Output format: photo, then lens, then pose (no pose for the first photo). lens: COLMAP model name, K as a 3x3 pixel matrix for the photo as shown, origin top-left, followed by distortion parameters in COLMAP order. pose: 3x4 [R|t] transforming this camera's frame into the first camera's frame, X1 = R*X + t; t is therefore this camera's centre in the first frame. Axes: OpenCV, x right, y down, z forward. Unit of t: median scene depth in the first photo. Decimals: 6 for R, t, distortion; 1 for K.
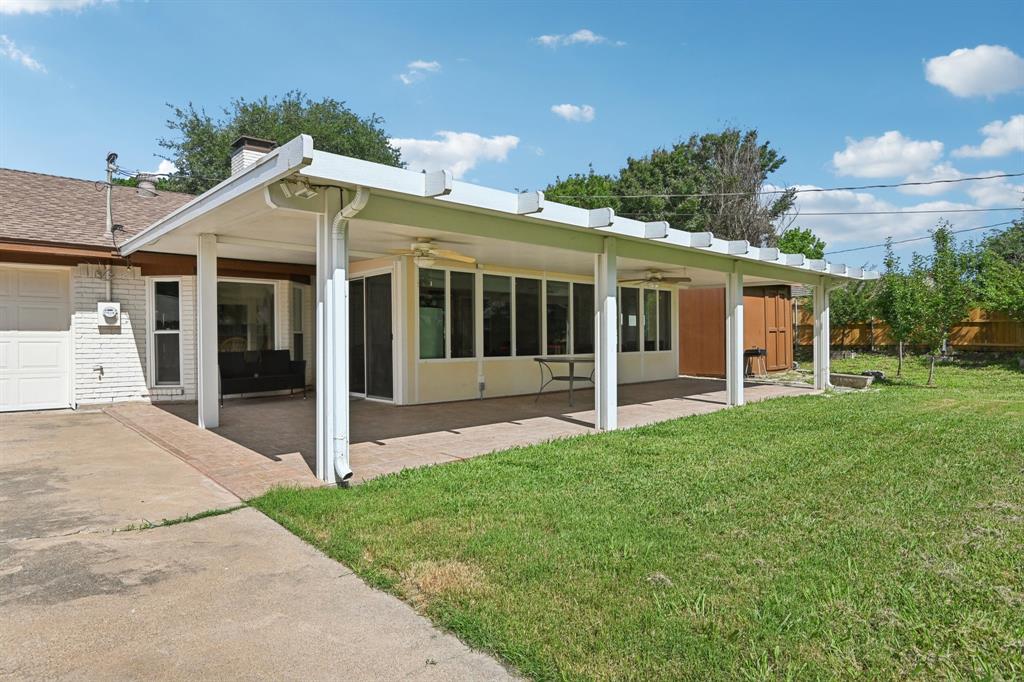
lens RADIAL K [[574.9, 0, 512.0], [0, 574.9, 341.0], [0, 0, 1]] dist [0.000457, 0.000086]
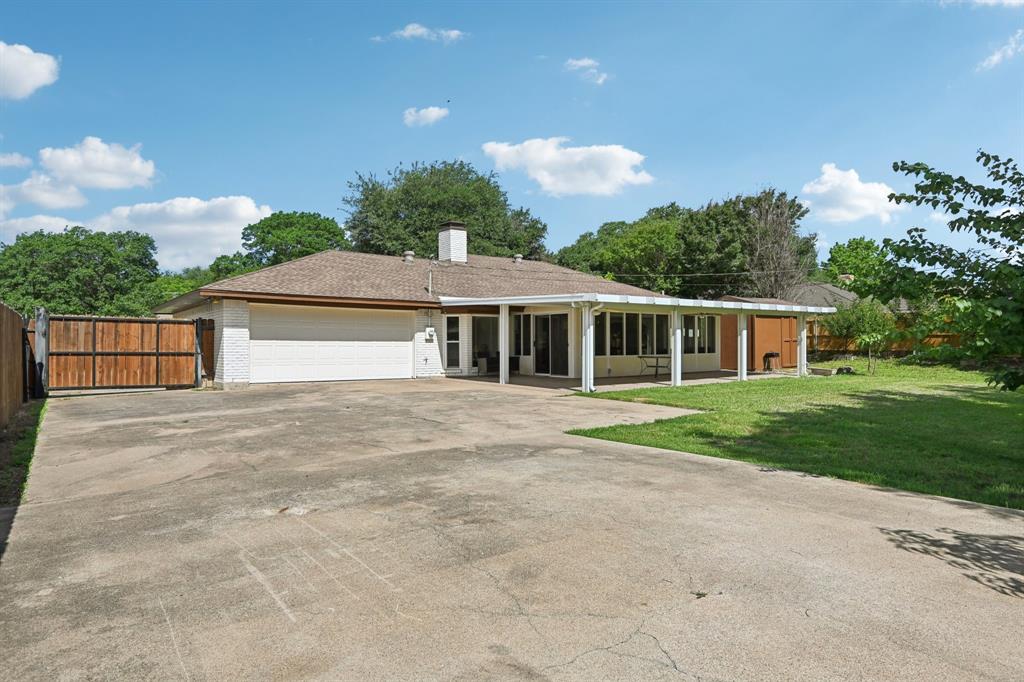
lens RADIAL K [[643.1, 0, 512.0], [0, 643.1, 341.0], [0, 0, 1]] dist [0.000110, -0.000564]
pose [[0.997236, 0.006609, -0.074005, -0.205641], [-0.006638, 0.999978, -0.000139, -0.017413], [0.074003, 0.000630, 0.997258, -1.103047]]
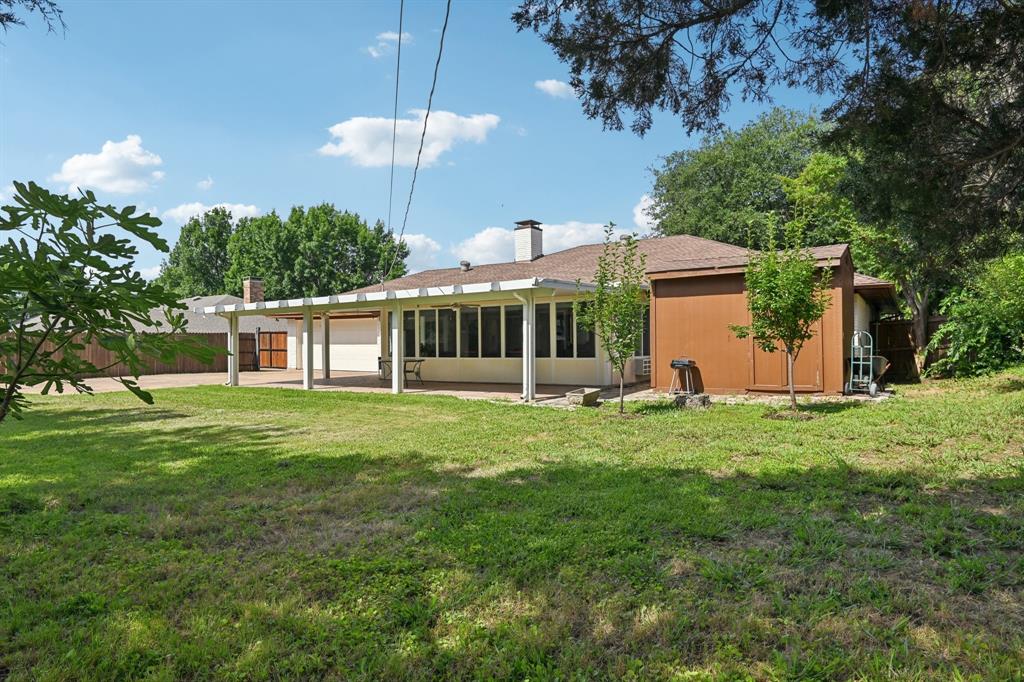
lens RADIAL K [[643.1, 0, 512.0], [0, 643.1, 341.0], [0, 0, 1]] dist [0.000110, -0.000564]
pose [[0.201661, 0.002958, -0.979451, 1.686550], [0.010565, 0.999931, 0.005195, -0.026161], [0.979398, -0.011396, 0.201616, 0.673183]]
